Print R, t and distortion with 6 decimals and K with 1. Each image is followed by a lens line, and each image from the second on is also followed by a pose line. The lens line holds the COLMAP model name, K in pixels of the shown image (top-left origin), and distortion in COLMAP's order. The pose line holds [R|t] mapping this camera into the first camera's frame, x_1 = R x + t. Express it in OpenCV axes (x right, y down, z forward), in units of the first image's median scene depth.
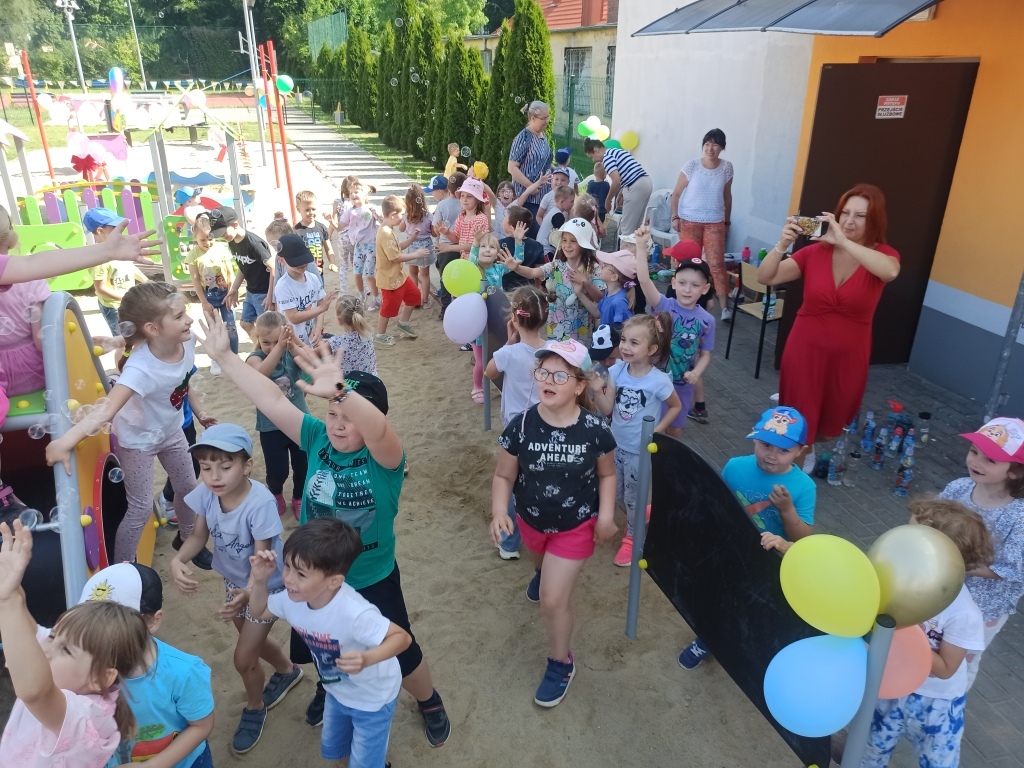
lens RADIAL K [[769.8, 0, 512.0], [0, 769.8, 384.0], [0, 0, 1]] dist [0.033010, -0.009052]
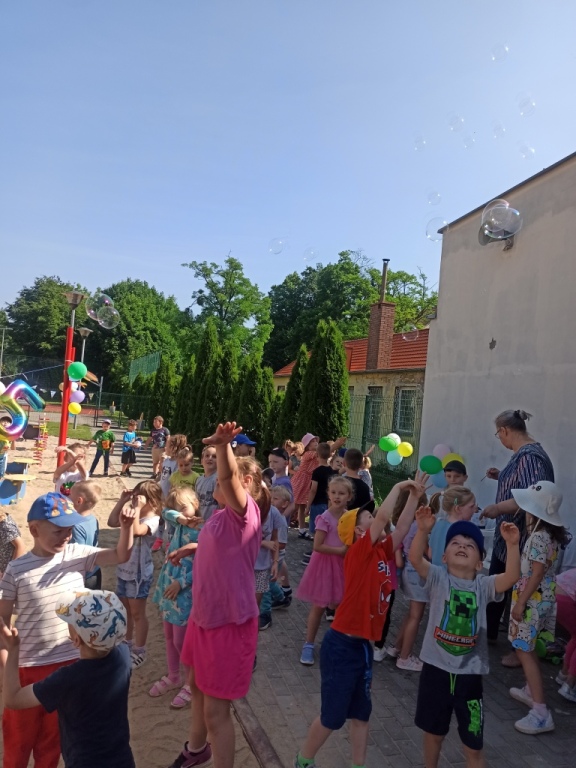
lens RADIAL K [[572.4, 0, 283.1], [0, 572.4, 384.1], [0, 0, 1]] dist [0.086314, -0.086430]
pose [[0.996108, 0.085662, 0.020739, -0.034150], [-0.069120, 0.905242, -0.419237, -0.054217], [-0.054686, 0.416172, 0.907640, 0.200403]]
